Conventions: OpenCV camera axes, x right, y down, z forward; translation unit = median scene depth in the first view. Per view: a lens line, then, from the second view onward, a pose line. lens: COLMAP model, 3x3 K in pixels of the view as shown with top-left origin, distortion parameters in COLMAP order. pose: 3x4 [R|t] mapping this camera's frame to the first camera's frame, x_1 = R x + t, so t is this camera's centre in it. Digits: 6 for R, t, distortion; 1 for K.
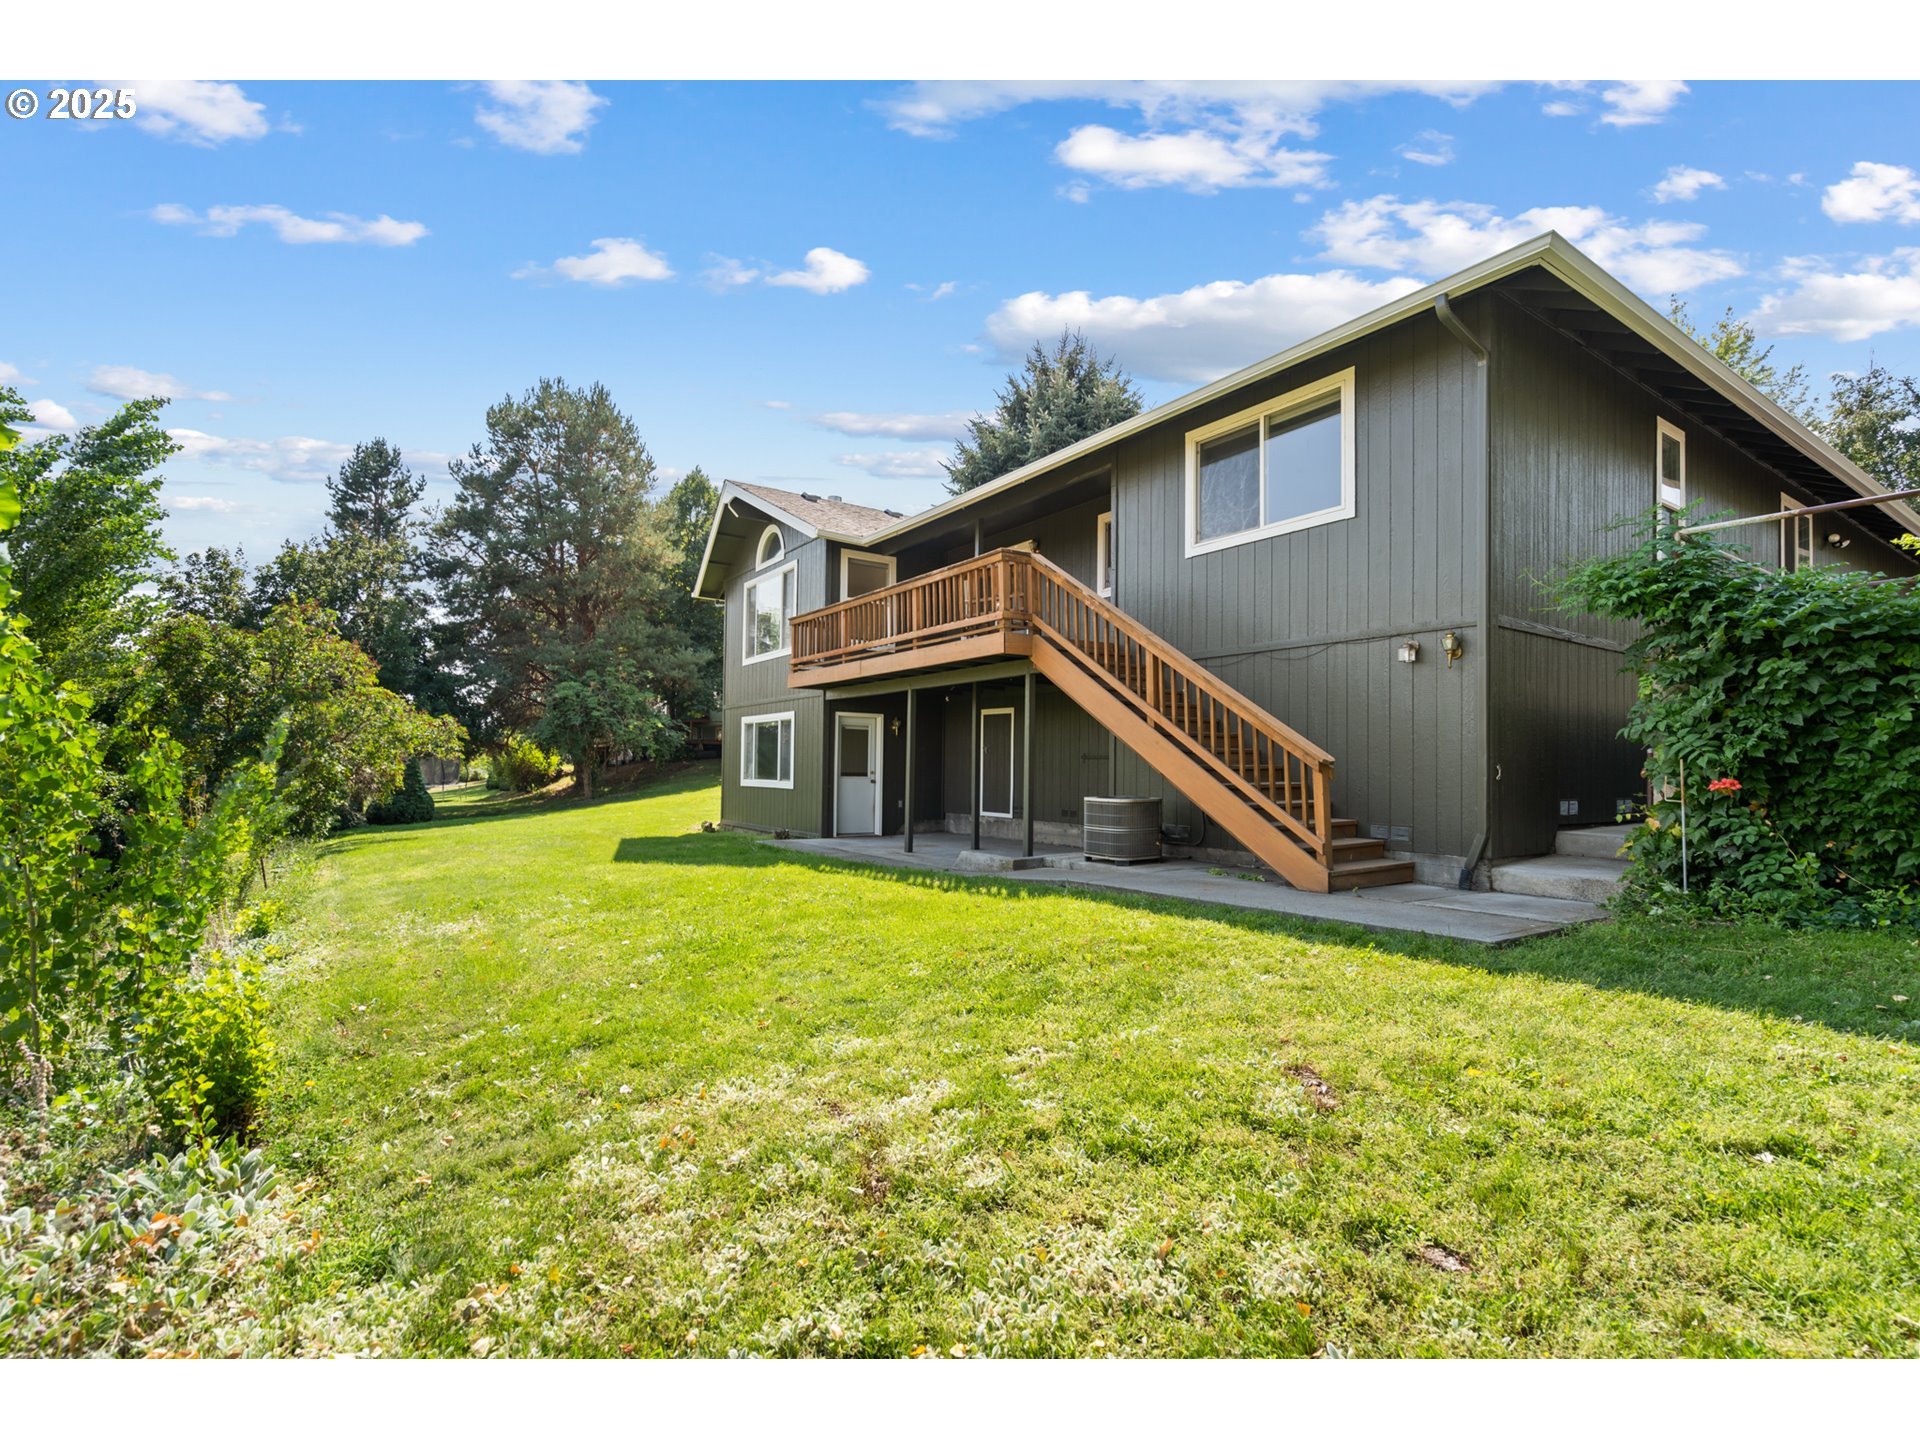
lens RADIAL K [[885.5, 0, 954.9], [0, 885.5, 737.4], [0, 0, 1]] dist [0.003011, 0.000359]
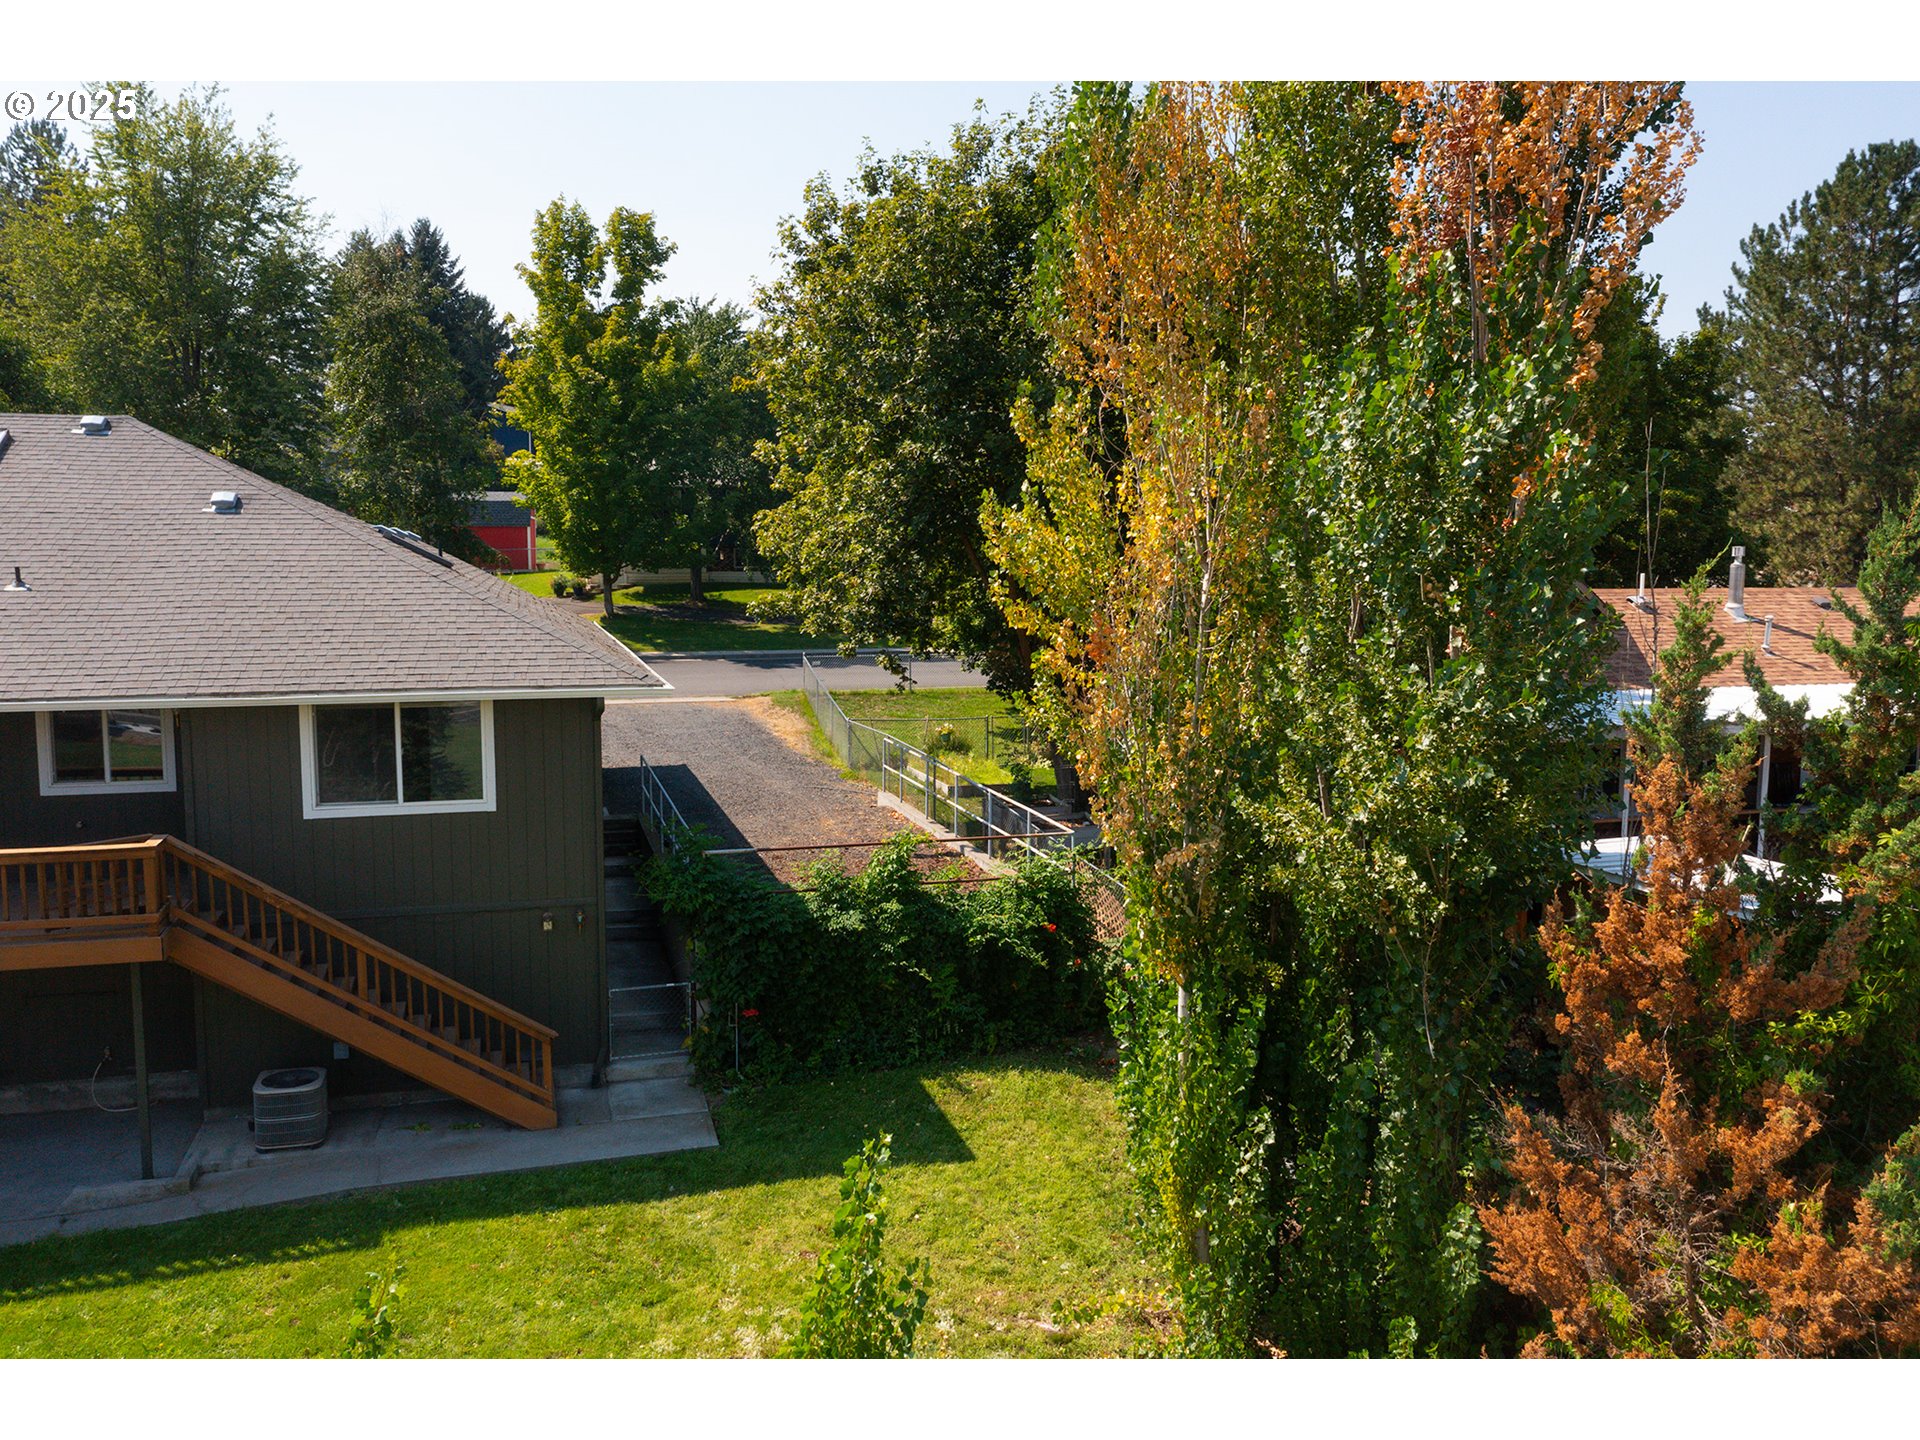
lens RADIAL K [[1521.0, 0, 961.6], [0, 1521.0, 718.1], [0, 0, 1]] dist [-0.003213, 0.002316]
pose [[0.309848, -0.107633, 0.944674, -1.298253], [-0.031653, 0.991853, 0.123391, -0.643488], [-0.950259, -0.068135, 0.303916, -0.239219]]
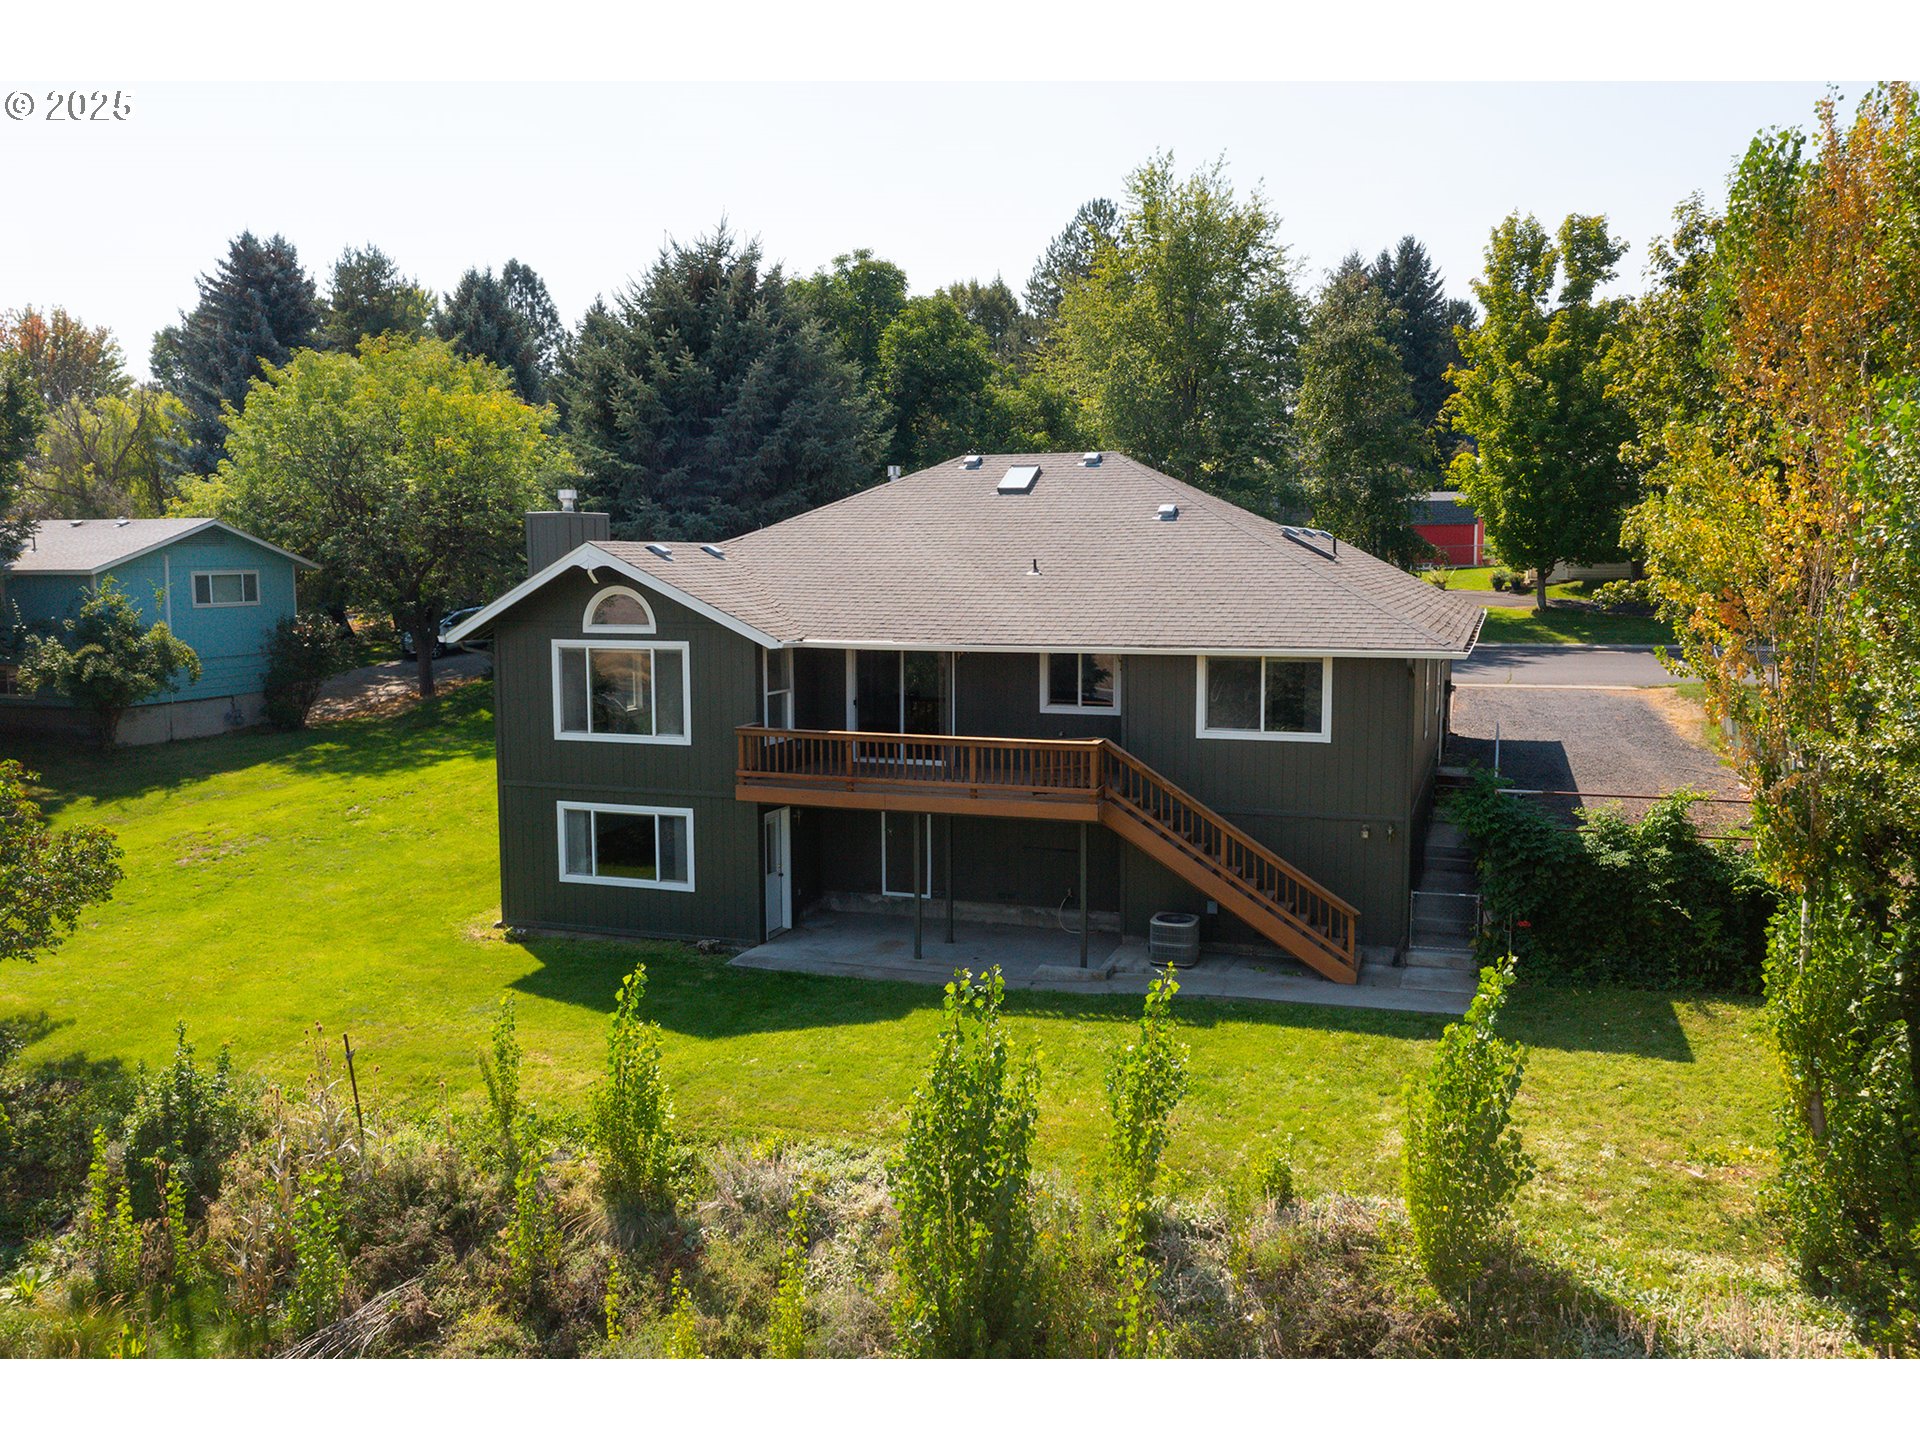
lens RADIAL K [[1521.0, 0, 964.4], [0, 1521.0, 716.2], [0, 0, 1]] dist [-0.003213, 0.002316]
pose [[0.807017, -0.074092, 0.585861, -1.672624], [-0.007859, 0.990662, 0.136112, -0.654844], [-0.590475, -0.114449, 0.798900, -0.796990]]
